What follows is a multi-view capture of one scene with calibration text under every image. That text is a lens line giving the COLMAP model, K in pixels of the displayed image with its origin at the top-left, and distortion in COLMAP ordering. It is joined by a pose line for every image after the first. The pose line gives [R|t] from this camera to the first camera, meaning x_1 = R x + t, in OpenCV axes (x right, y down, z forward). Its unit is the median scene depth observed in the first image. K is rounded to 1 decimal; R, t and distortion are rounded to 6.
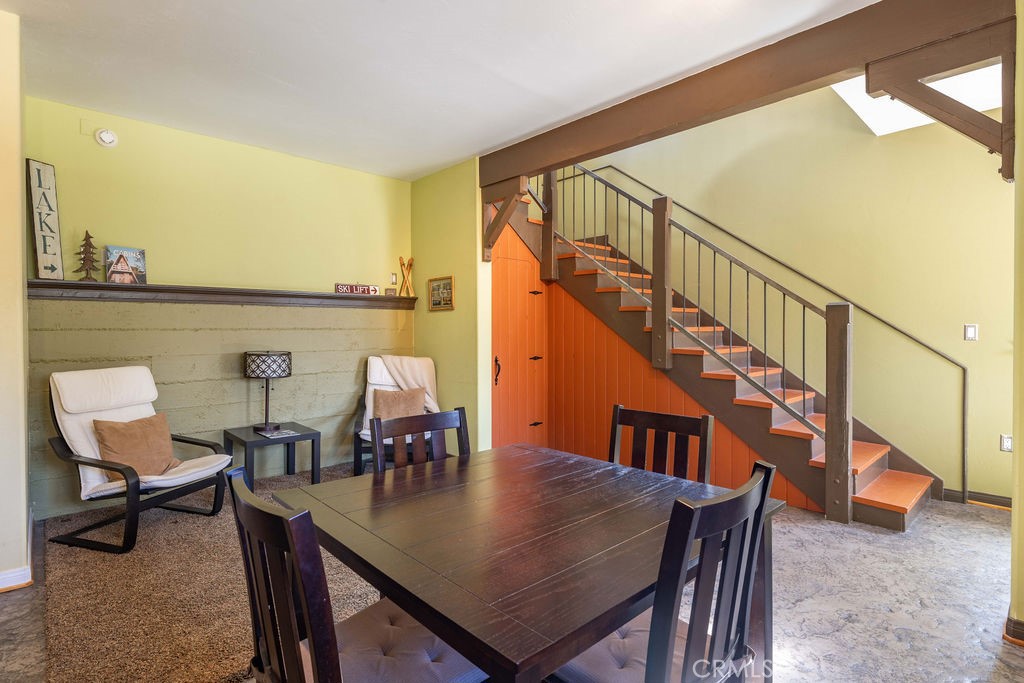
lens RADIAL K [[505.0, 0, 464.9], [0, 505.0, 336.8], [0, 0, 1]] dist [-0.001312, -0.000554]
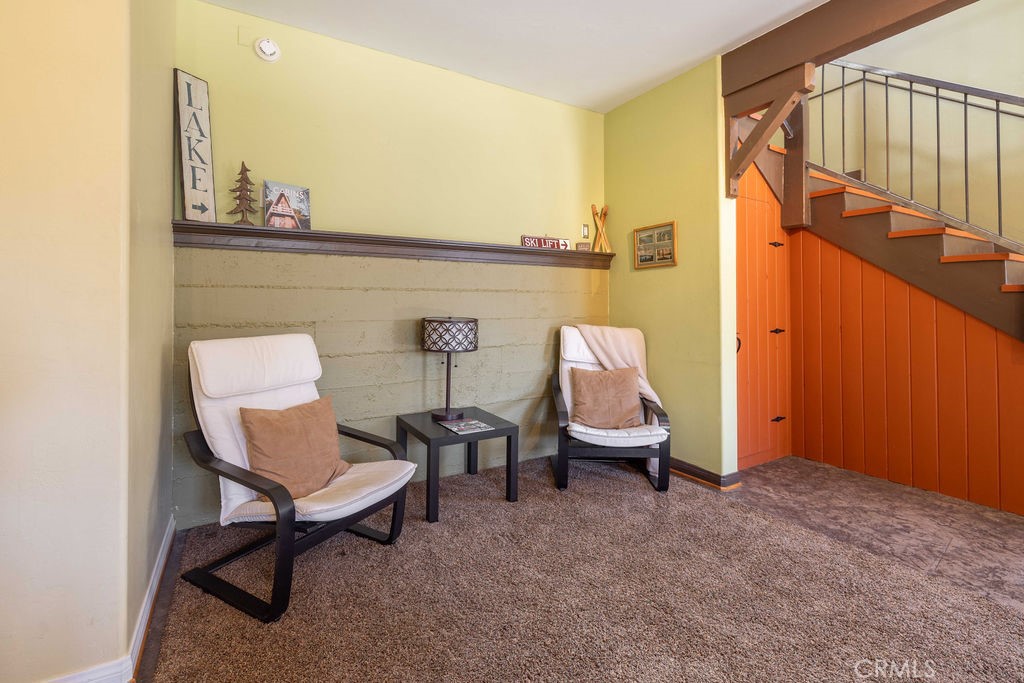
lens RADIAL K [[452.7, 0, 479.7], [0, 452.7, 302.0], [0, 0, 1]] dist [0.001427, 0.000133]
pose [[0.977584, 0.000806, -0.210543, -0.201933], [-0.004809, 0.999817, -0.018500, 0.018326], [0.210489, 0.019098, 0.977410, 0.331286]]
